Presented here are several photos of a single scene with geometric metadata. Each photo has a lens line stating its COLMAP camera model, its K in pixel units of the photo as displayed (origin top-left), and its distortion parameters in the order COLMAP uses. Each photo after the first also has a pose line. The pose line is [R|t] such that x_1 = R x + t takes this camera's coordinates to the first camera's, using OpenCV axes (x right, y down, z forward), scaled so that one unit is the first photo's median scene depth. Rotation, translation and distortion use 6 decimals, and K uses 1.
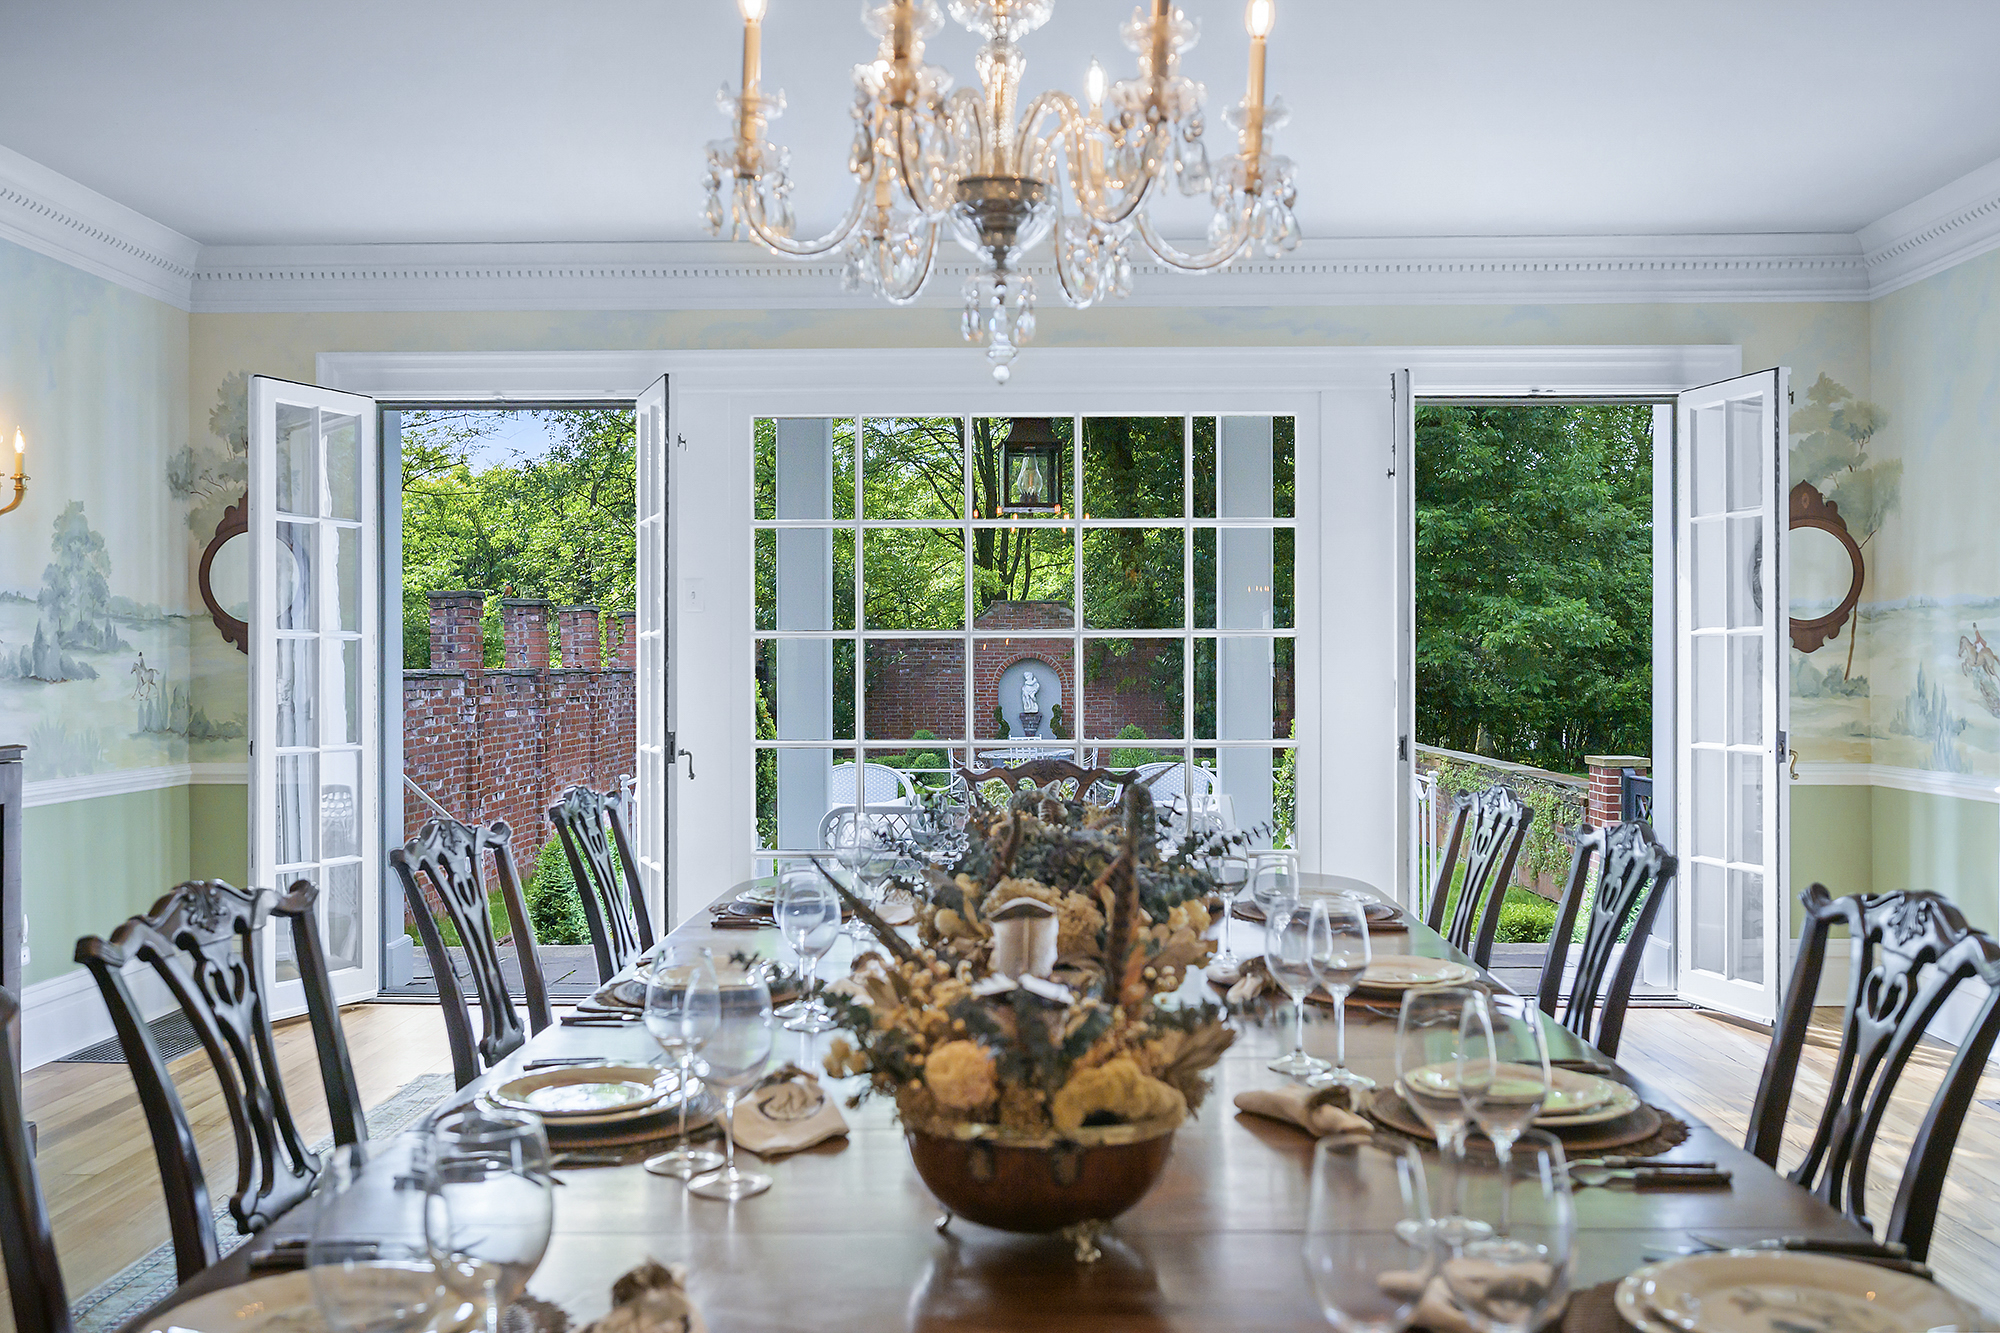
lens RADIAL K [[1717.0, 0, 994.5], [0, 1717.0, 673.1], [0, 0, 1]] dist [-0.000232, -0.003661]
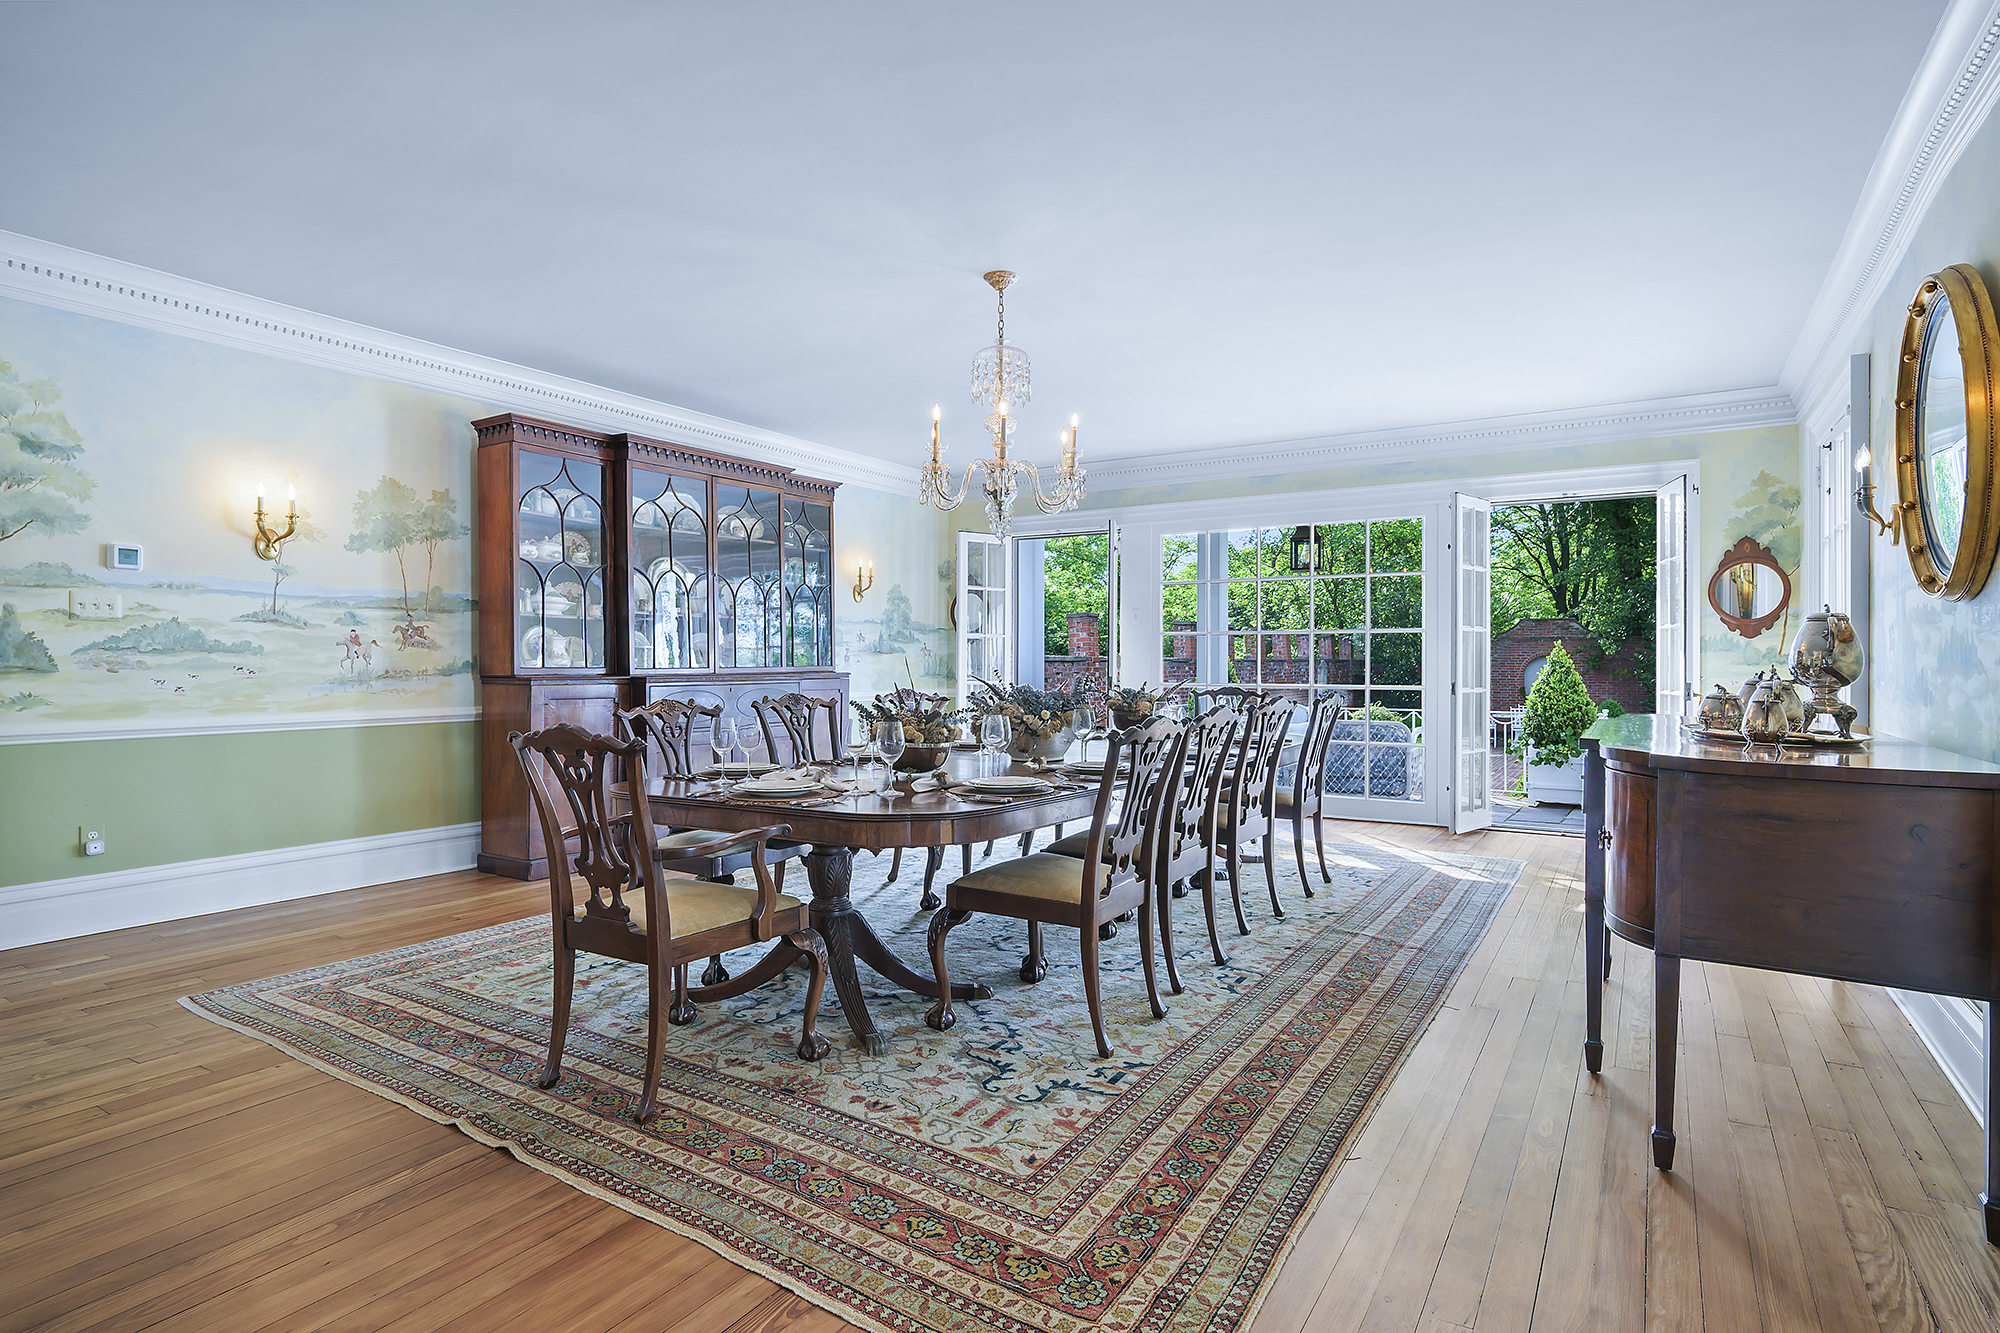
lens RADIAL K [[1034.2, 0, 1000.0], [0, 1034.2, 666.5], [0, 0, 1]] dist [-0.001681, -0.000041]
pose [[0.858874, 0.006226, -0.512150, 0.362823], [-0.006963, 0.999976, 0.000480, 0.020020], [0.512140, 0.003153, 0.858896, -0.238517]]
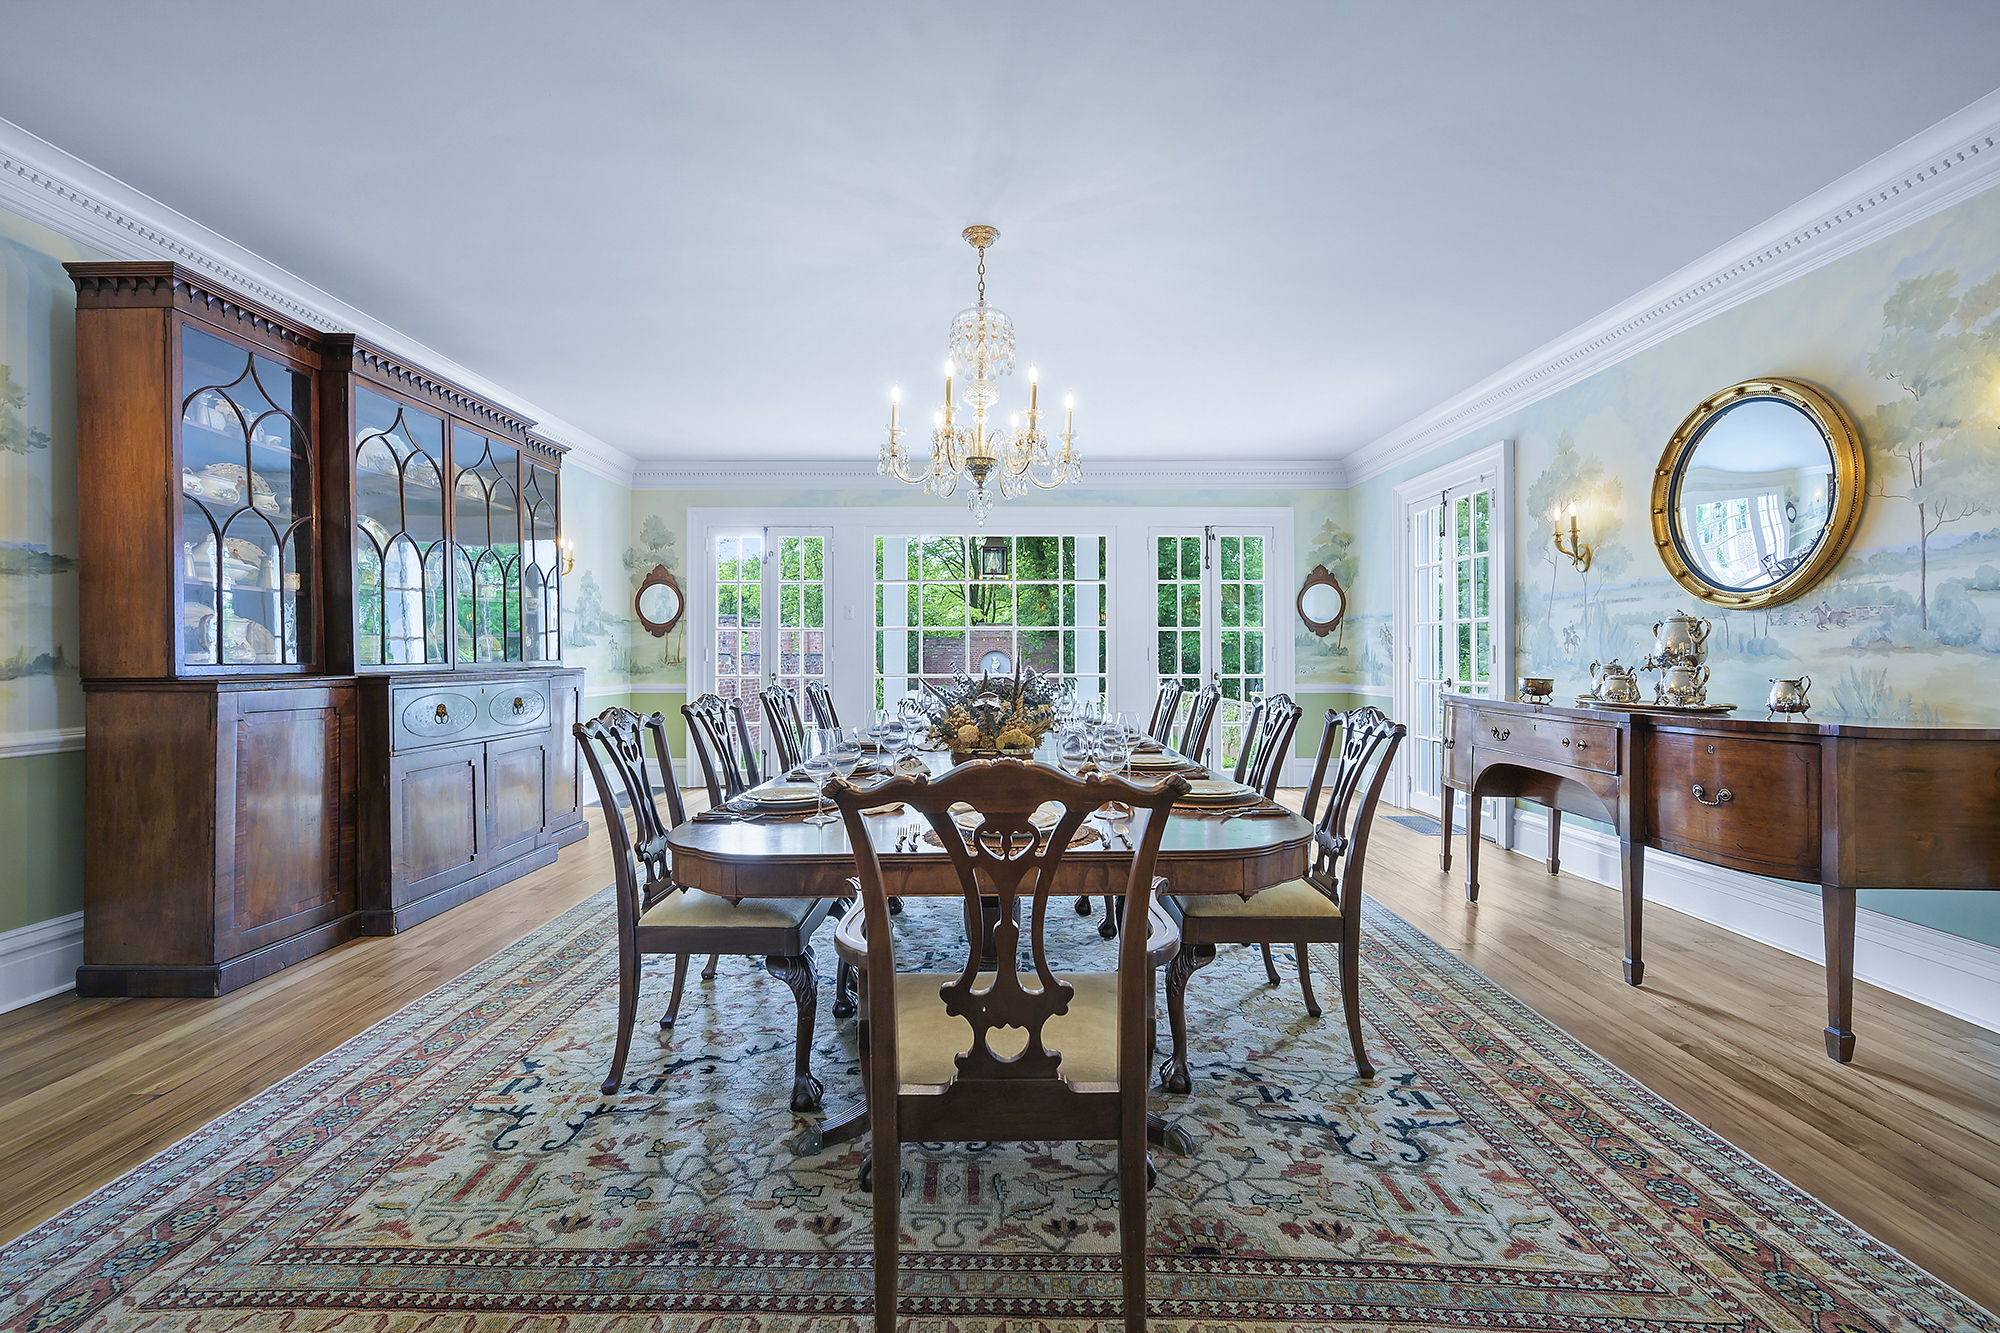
lens RADIAL K [[854.3, 0, 997.9], [0, 854.3, 655.7], [0, 0, 1]] dist [-0.001216, 0.000136]
pose [[0.999733, 0.000964, 0.023081, -0.000209], [-0.000807, 0.999977, -0.006792, 0.022199], [-0.023087, 0.006772, 0.999711, -0.167316]]
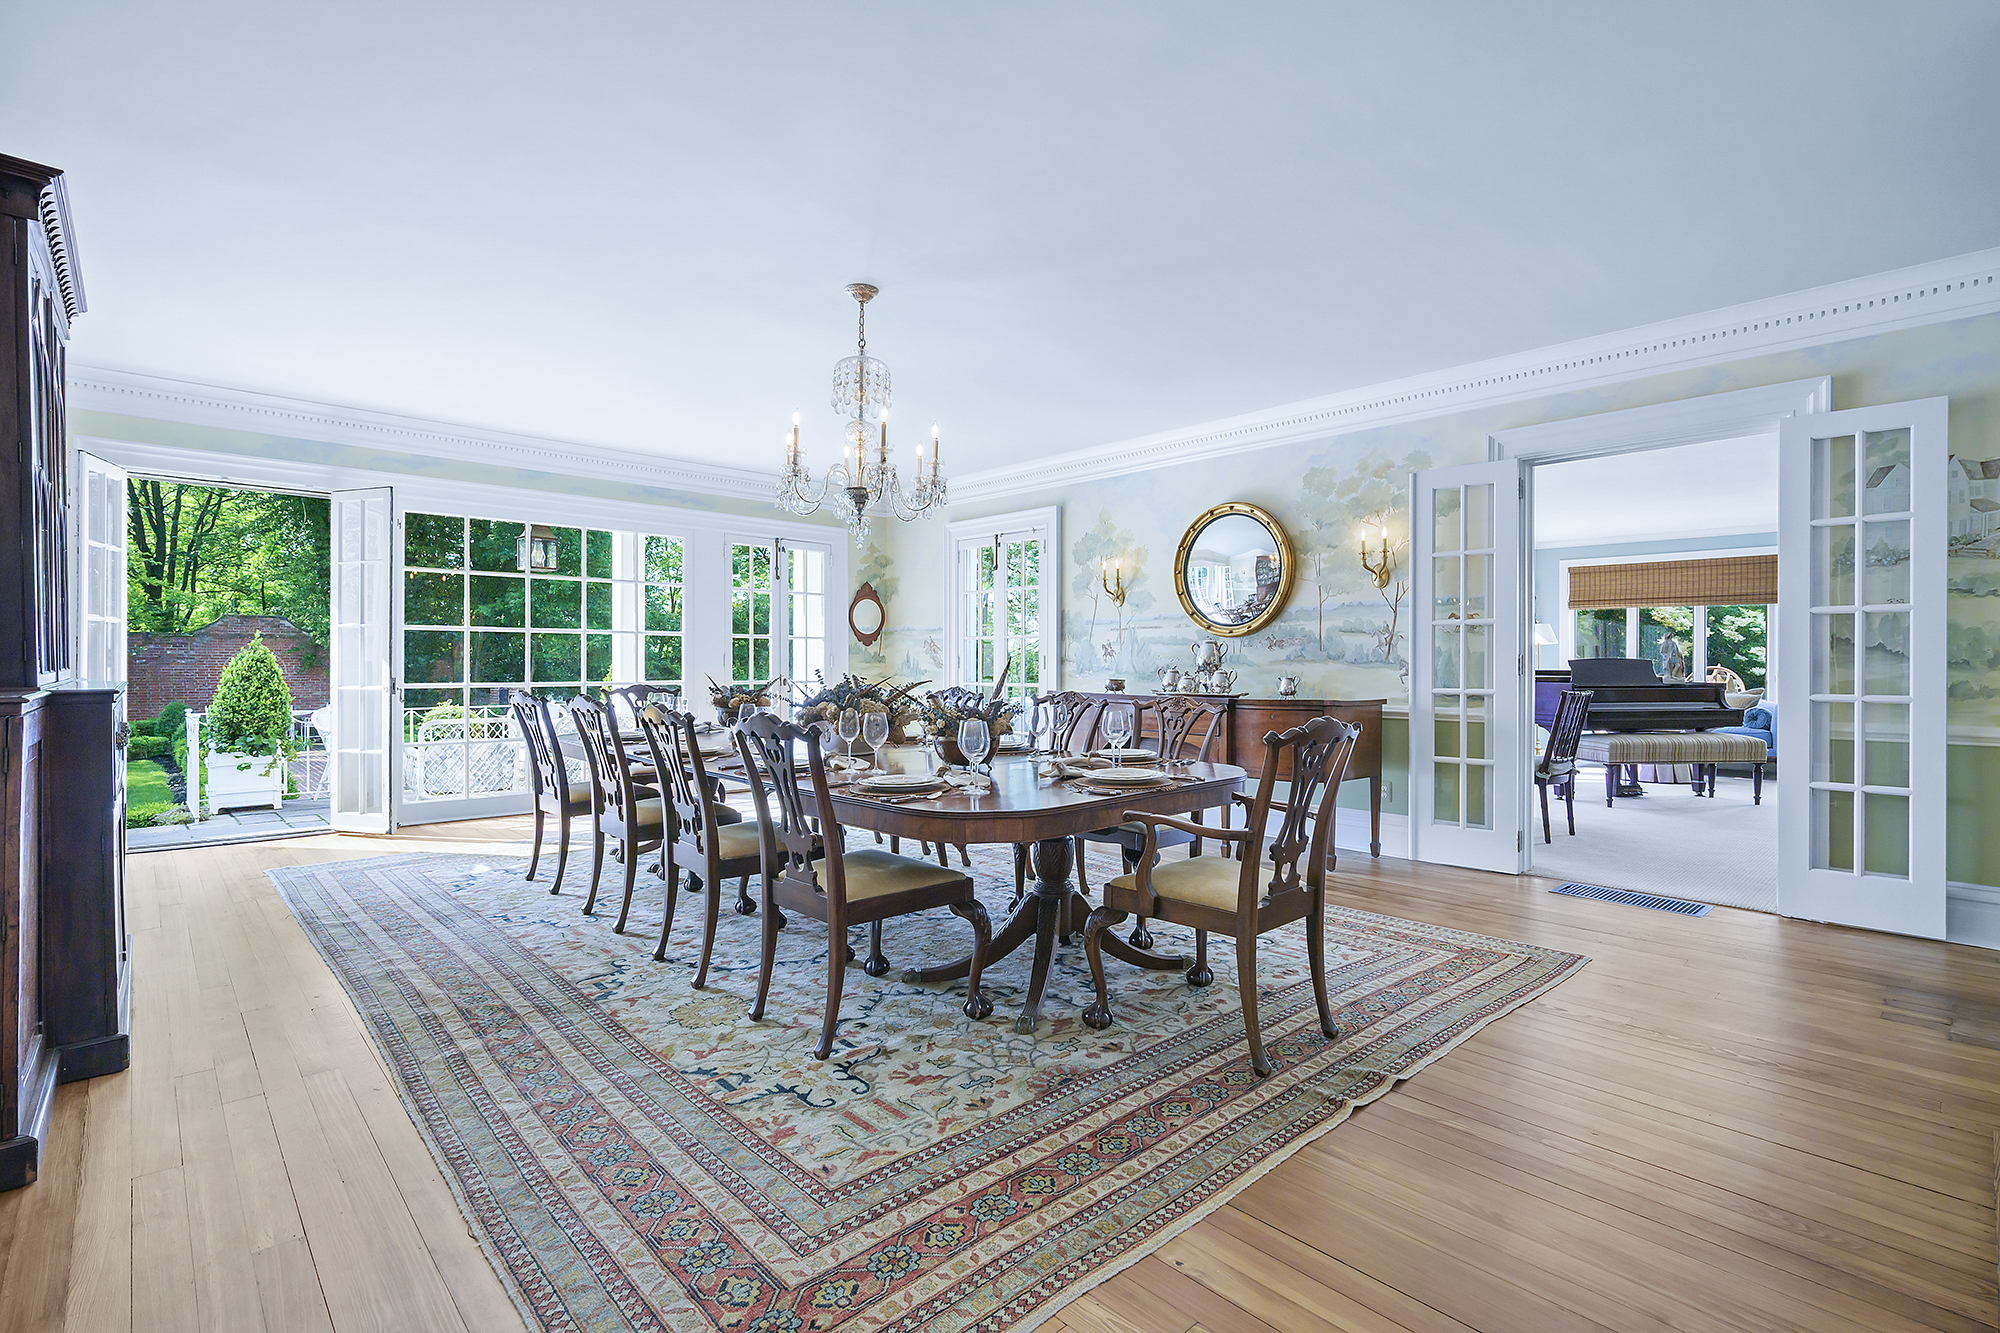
lens RADIAL K [[918.9, 0, 1000.0], [0, 918.9, 666.5], [0, 0, 1]] dist [0.000868, 0.000042]
pose [[0.713224, 0.001307, 0.700935, -0.383441], [-0.000114, 0.999998, -0.001749, 0.022224], [-0.700936, 0.001168, 0.713223, -0.166332]]
